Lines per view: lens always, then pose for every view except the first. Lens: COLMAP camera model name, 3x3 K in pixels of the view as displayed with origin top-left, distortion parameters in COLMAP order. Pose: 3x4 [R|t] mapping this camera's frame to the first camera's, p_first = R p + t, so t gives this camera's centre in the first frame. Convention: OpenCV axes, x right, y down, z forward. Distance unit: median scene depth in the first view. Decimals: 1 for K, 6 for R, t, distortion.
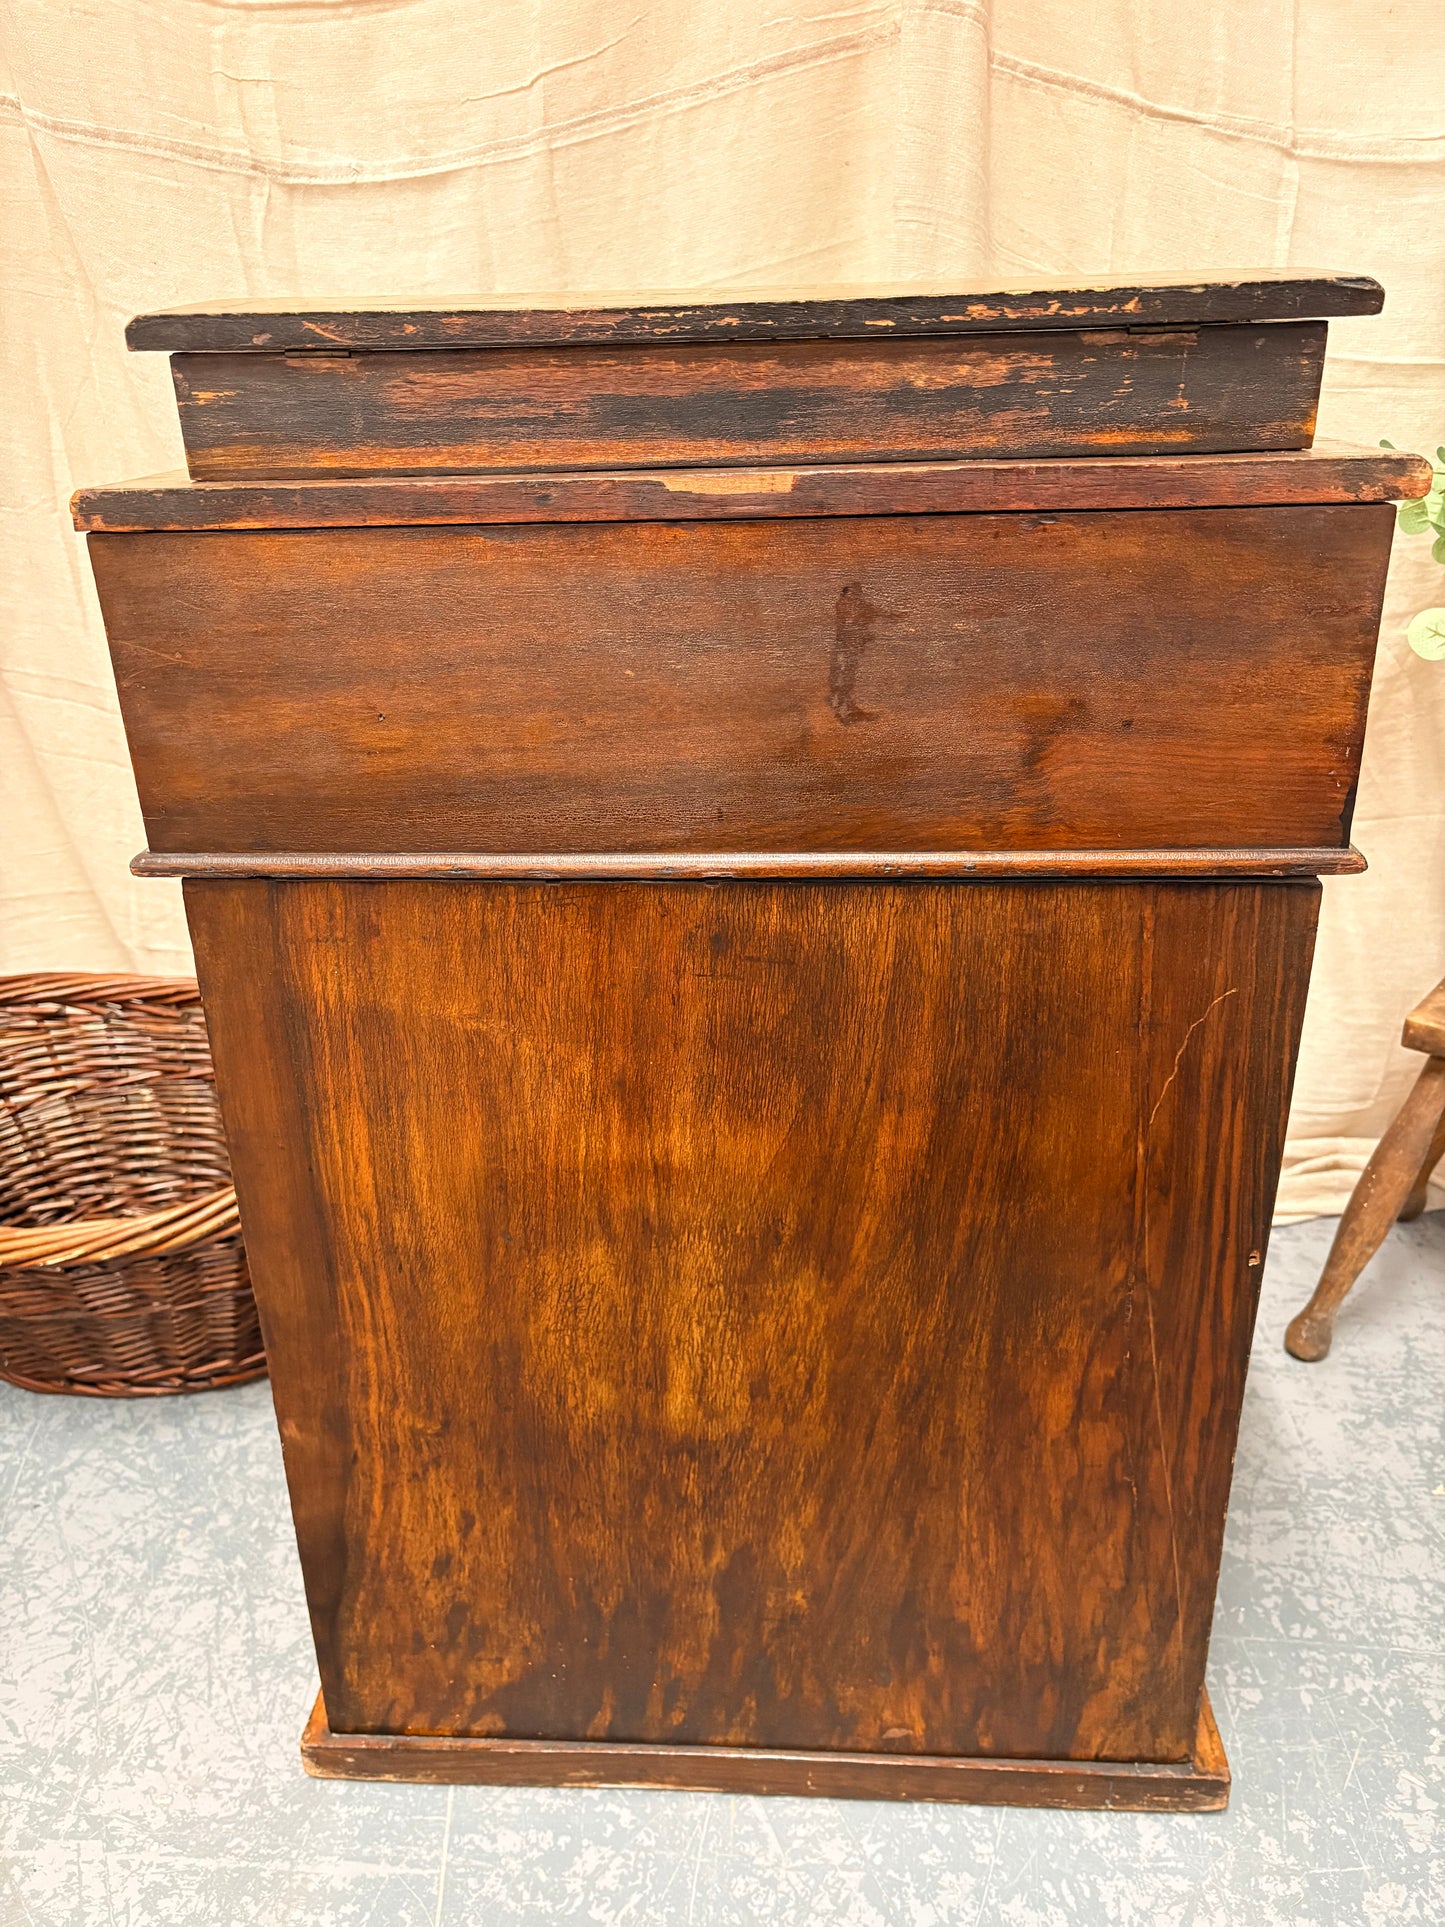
lens RADIAL K [[1487.2, 0, 712.1], [0, 1487.2, 961.3], [0, 0, 1]] dist [0.051895, -0.082834]
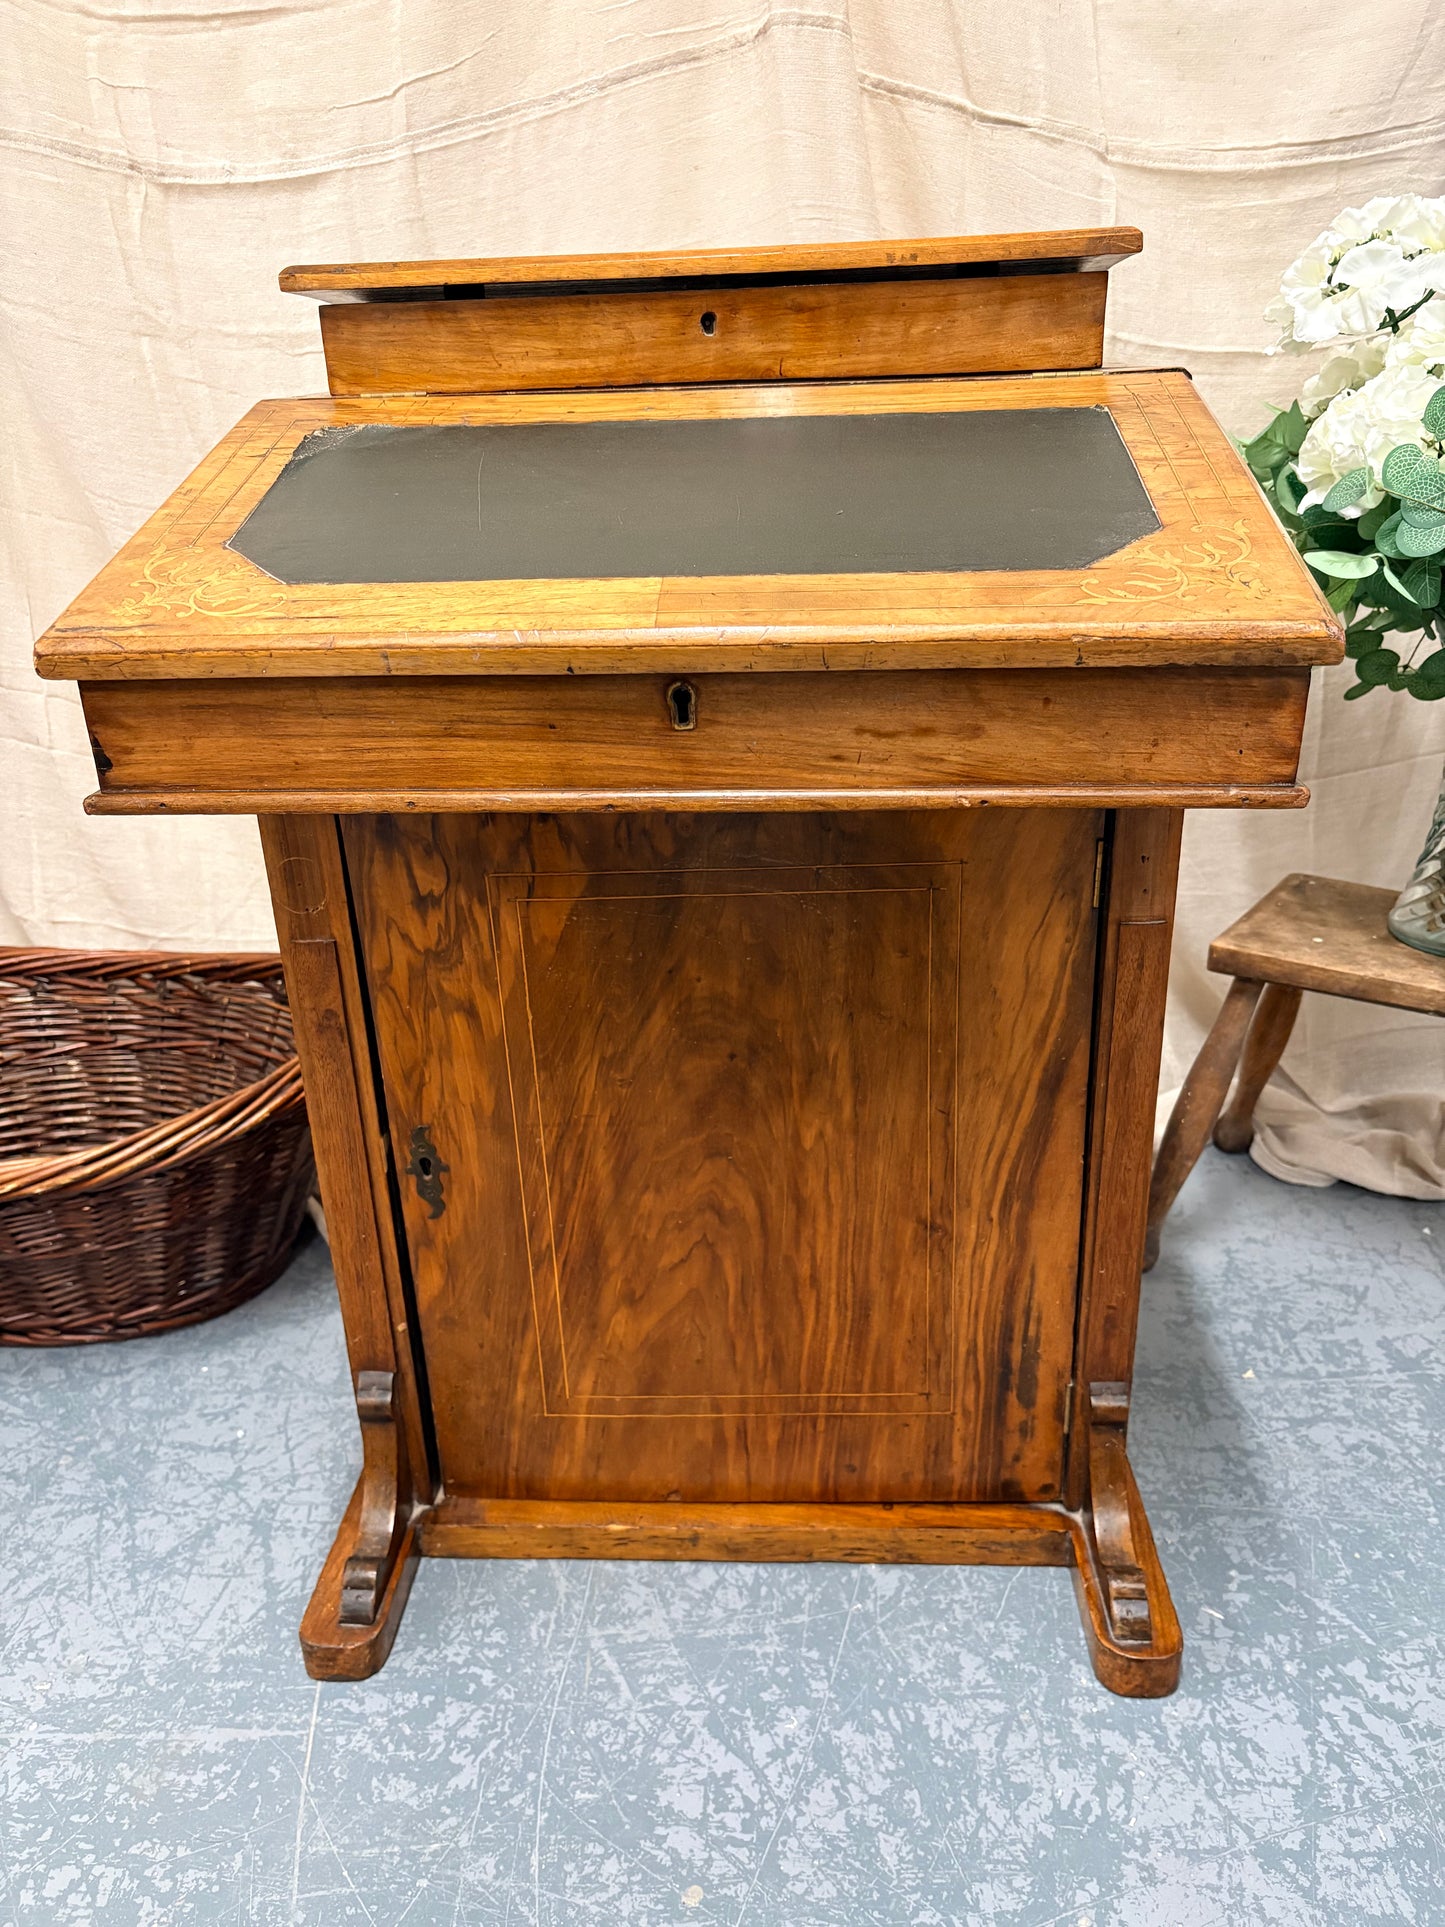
lens RADIAL K [[1487.2, 0, 730.0], [0, 1487.2, 960.5], [0, 0, 1]] dist [0.051895, -0.082834]
pose [[0.997811, -0.016875, 0.063937, 0.042336], [0.018763, 0.999402, -0.029052, 0.074207], [-0.063409, 0.030188, 0.997531, -0.068876]]
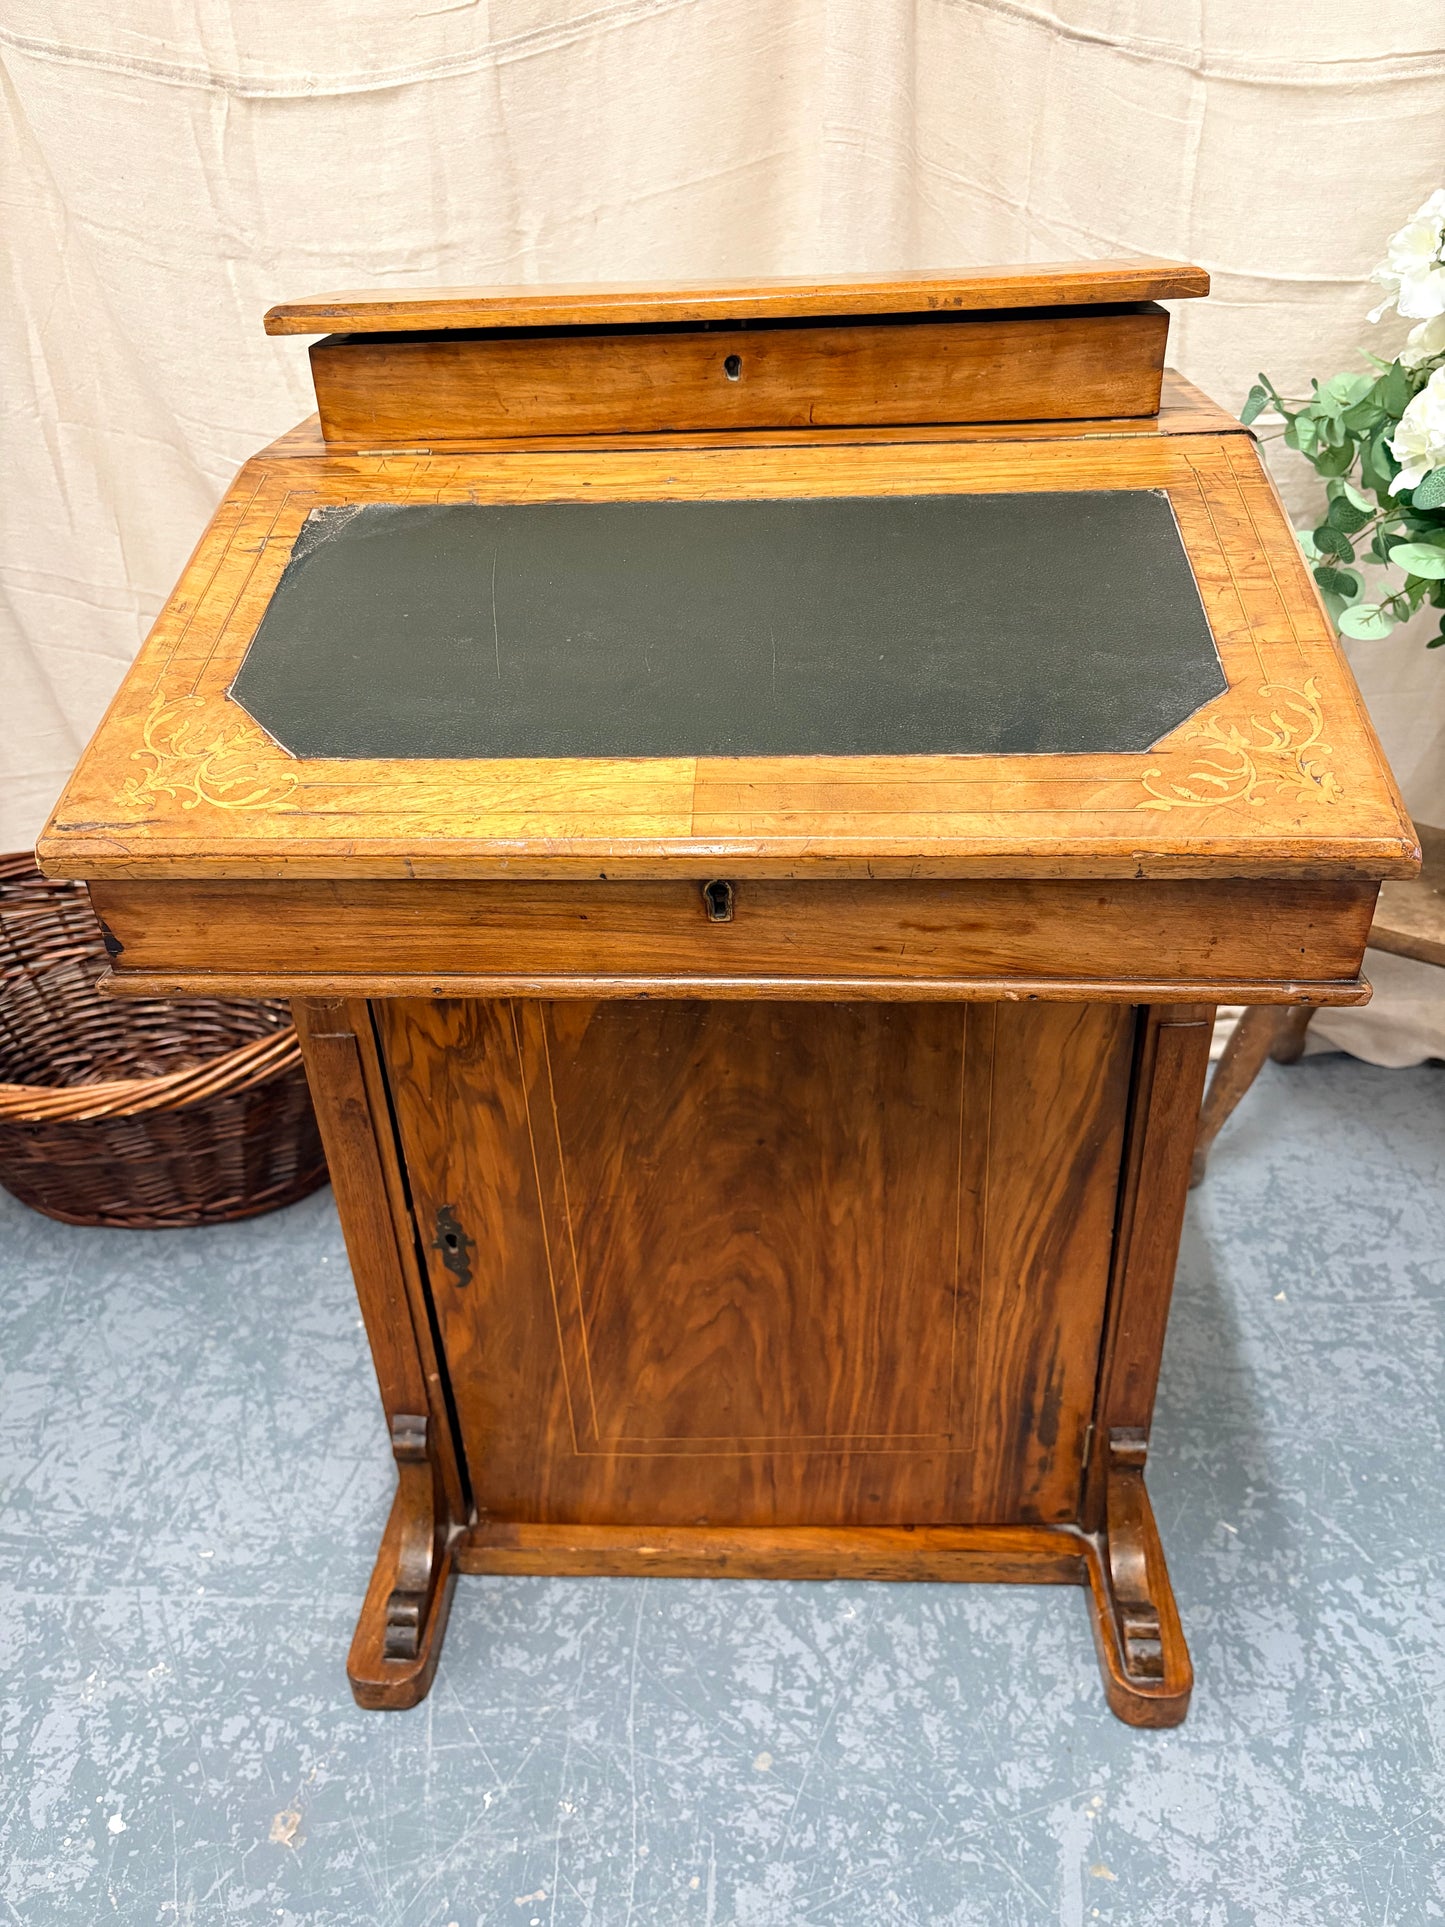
lens RADIAL K [[1487.2, 0, 715.3], [0, 1487.2, 972.8], [0, 0, 1]] dist [0.051895, -0.082834]
pose [[0.999905, -0.007546, 0.011530, 0.029418], [0.006050, 0.992178, 0.124683, -0.046447], [-0.012380, -0.124602, 0.992130, -0.123974]]
